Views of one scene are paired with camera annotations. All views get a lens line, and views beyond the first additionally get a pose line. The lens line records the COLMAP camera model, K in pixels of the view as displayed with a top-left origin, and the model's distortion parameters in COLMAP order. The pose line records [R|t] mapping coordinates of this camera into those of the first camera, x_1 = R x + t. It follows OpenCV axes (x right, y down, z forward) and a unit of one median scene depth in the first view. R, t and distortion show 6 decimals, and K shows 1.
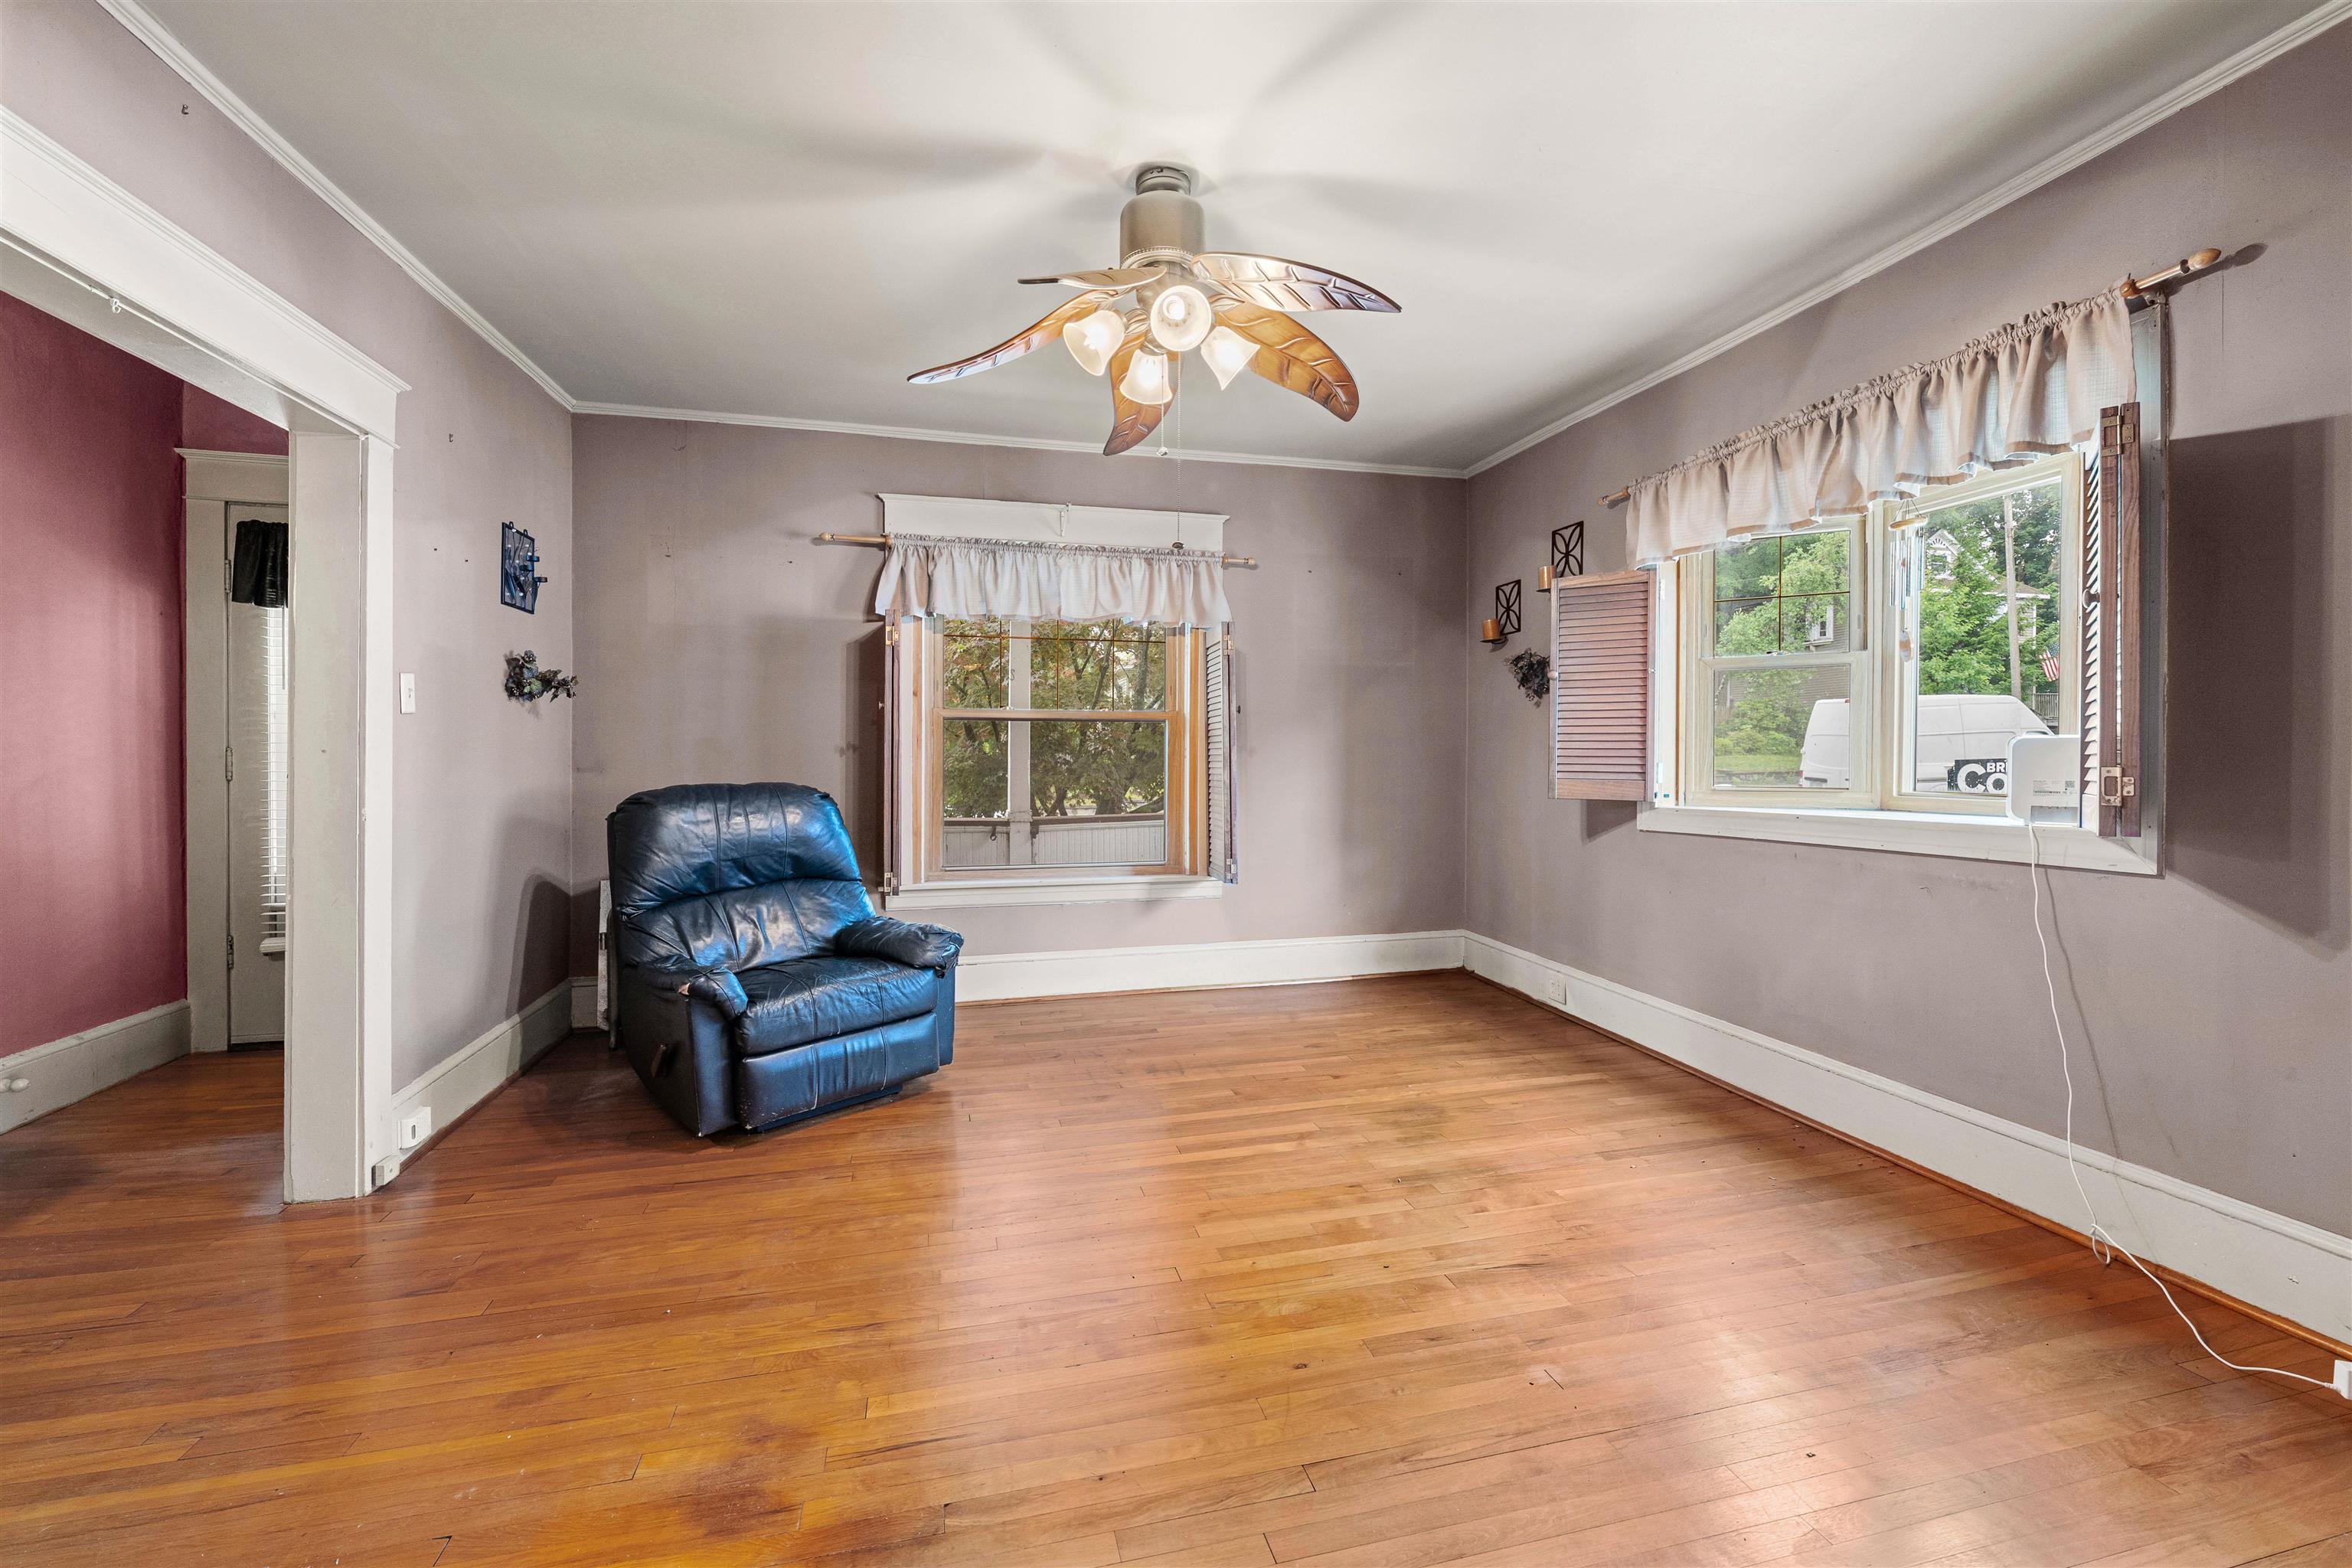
lens RADIAL K [[970.9, 0, 1181.7], [0, 970.9, 766.1], [0, 0, 1]] dist [0.001462, 0.000261]
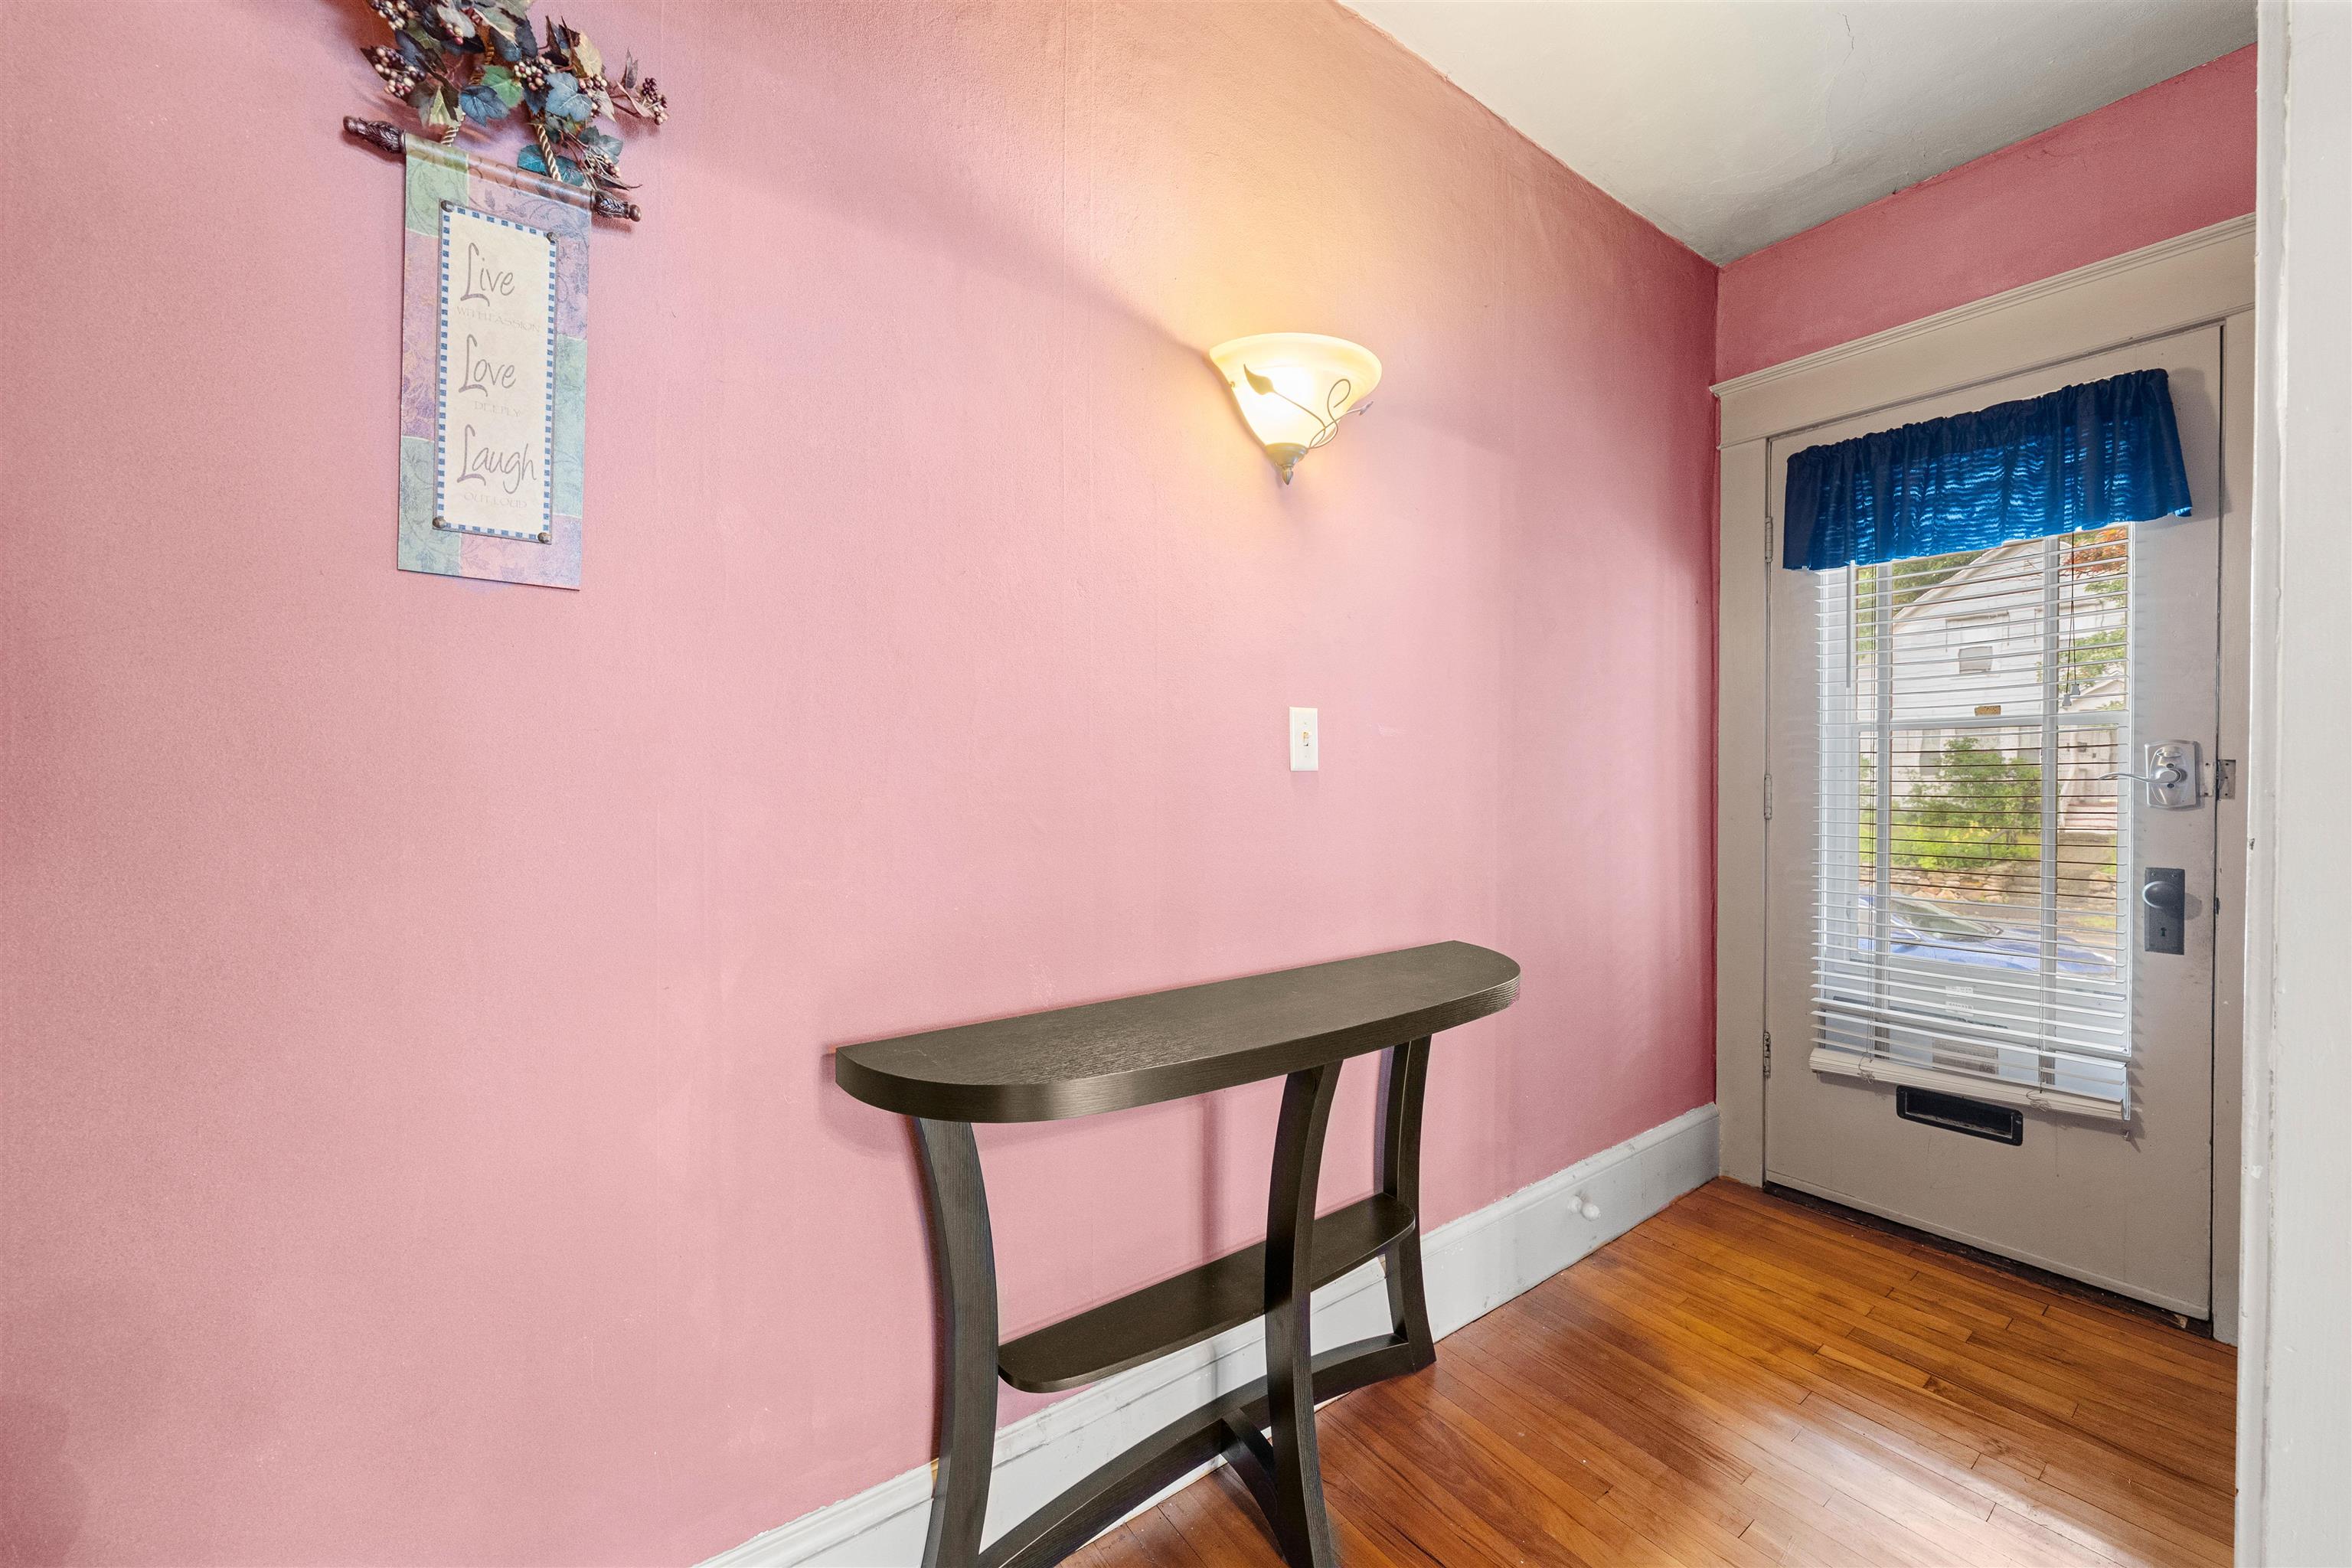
lens RADIAL K [[888.0, 0, 1176.0], [0, 888.0, 784.0], [0, 0, 1]] dist [-0.019345, -0.000011]
pose [[0.366678, 0.007776, -0.930316, -0.535250], [-0.007400, 0.999958, 0.005441, -0.012438], [0.930319, 0.004889, 0.366720, 0.348977]]
